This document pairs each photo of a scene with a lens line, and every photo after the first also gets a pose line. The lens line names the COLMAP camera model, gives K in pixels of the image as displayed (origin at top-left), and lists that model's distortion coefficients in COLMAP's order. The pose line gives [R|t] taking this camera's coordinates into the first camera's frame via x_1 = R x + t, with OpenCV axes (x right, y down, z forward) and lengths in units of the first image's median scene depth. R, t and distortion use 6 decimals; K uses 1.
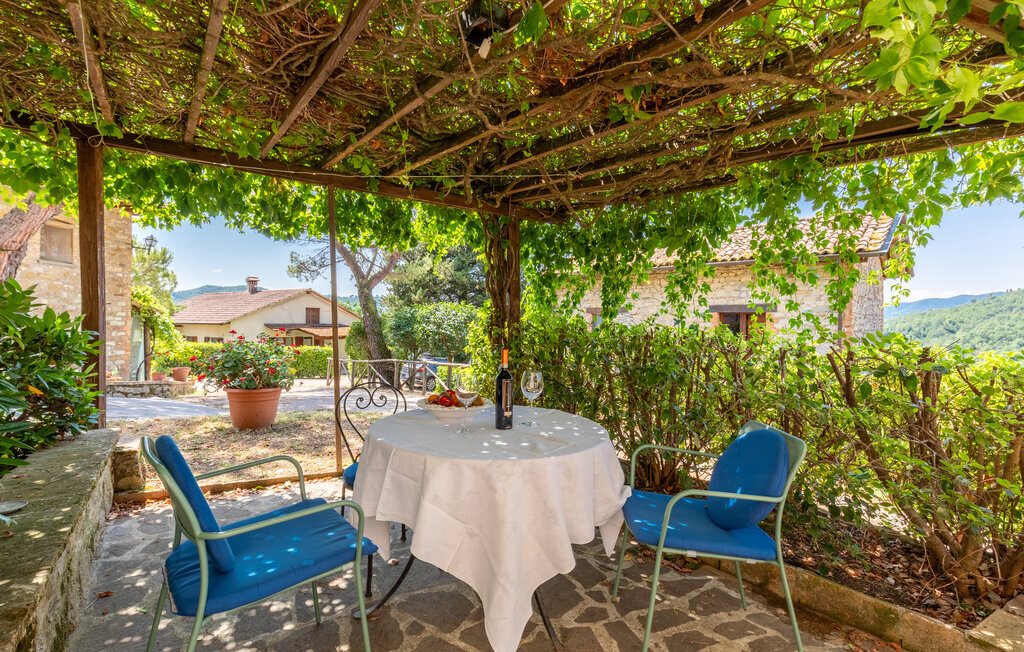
lens RADIAL K [[473.2, 0, 501.9], [0, 473.2, 324.3], [0, 0, 1]] dist [-0.000256, -0.000167]
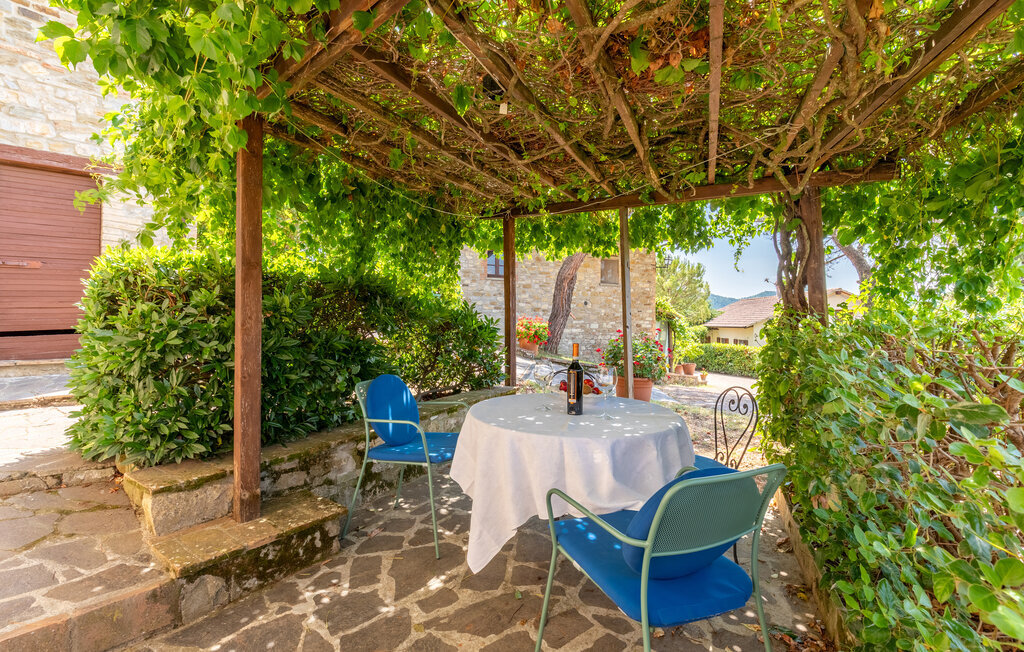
lens RADIAL K [[473.2, 0, 501.9], [0, 473.2, 324.3], [0, 0, 1]] dist [-0.000256, -0.000167]
pose [[0.406728, -0.001861, -0.913547, 0.233174], [-0.007167, 0.999961, -0.005228, 0.002791], [0.913521, 0.008674, 0.406699, 0.094190]]
